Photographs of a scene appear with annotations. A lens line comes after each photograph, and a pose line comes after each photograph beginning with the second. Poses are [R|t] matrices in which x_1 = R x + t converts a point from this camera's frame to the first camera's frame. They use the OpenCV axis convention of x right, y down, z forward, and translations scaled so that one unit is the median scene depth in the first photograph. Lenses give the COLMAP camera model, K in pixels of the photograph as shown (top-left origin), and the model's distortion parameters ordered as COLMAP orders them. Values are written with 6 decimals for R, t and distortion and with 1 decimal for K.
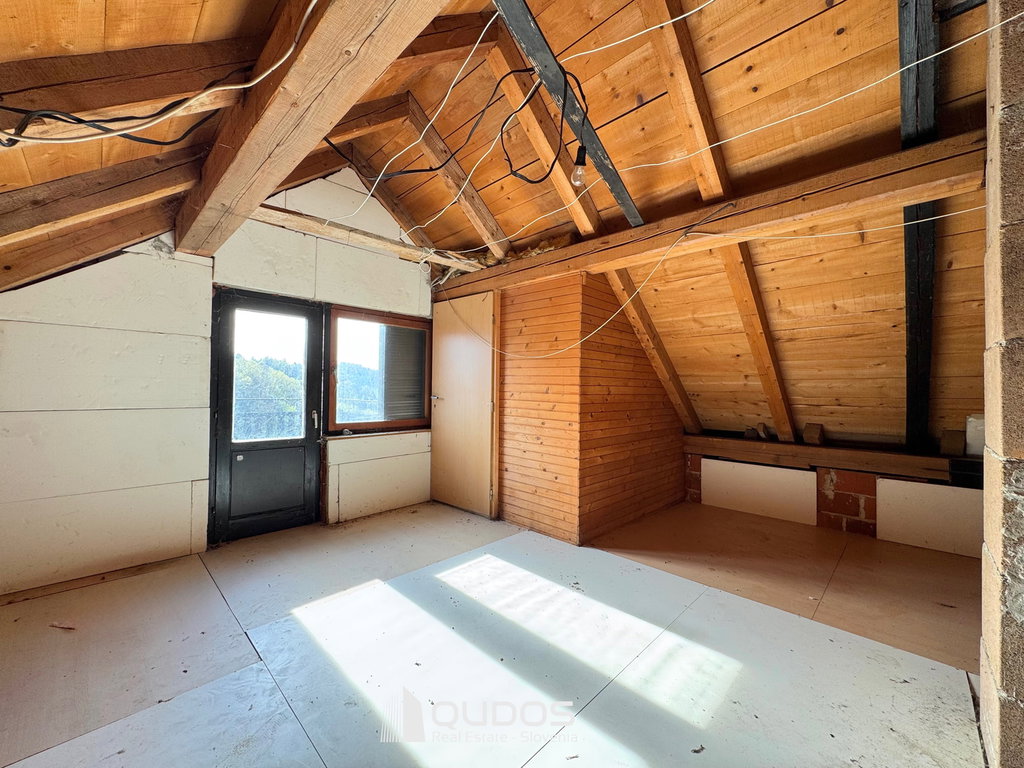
lens RADIAL K [[408.7, 0, 510.7], [0, 408.7, 385.7], [0, 0, 1]] dist [0.000370, 0.000184]
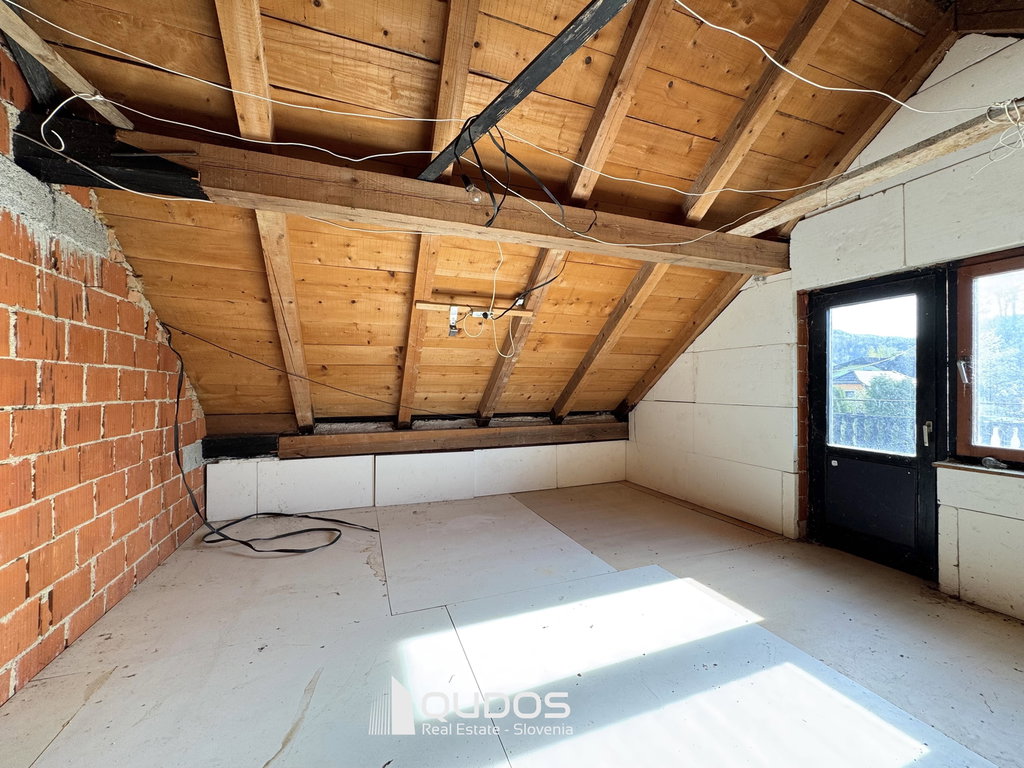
lens RADIAL K [[408.7, 0, 510.7], [0, 408.7, 385.7], [0, 0, 1]] dist [0.000370, 0.000184]
pose [[-0.412768, -0.014635, -0.910718, 0.524573], [-0.000046, 0.999871, -0.016046, 0.012236], [0.910836, -0.006581, -0.412716, 0.714629]]
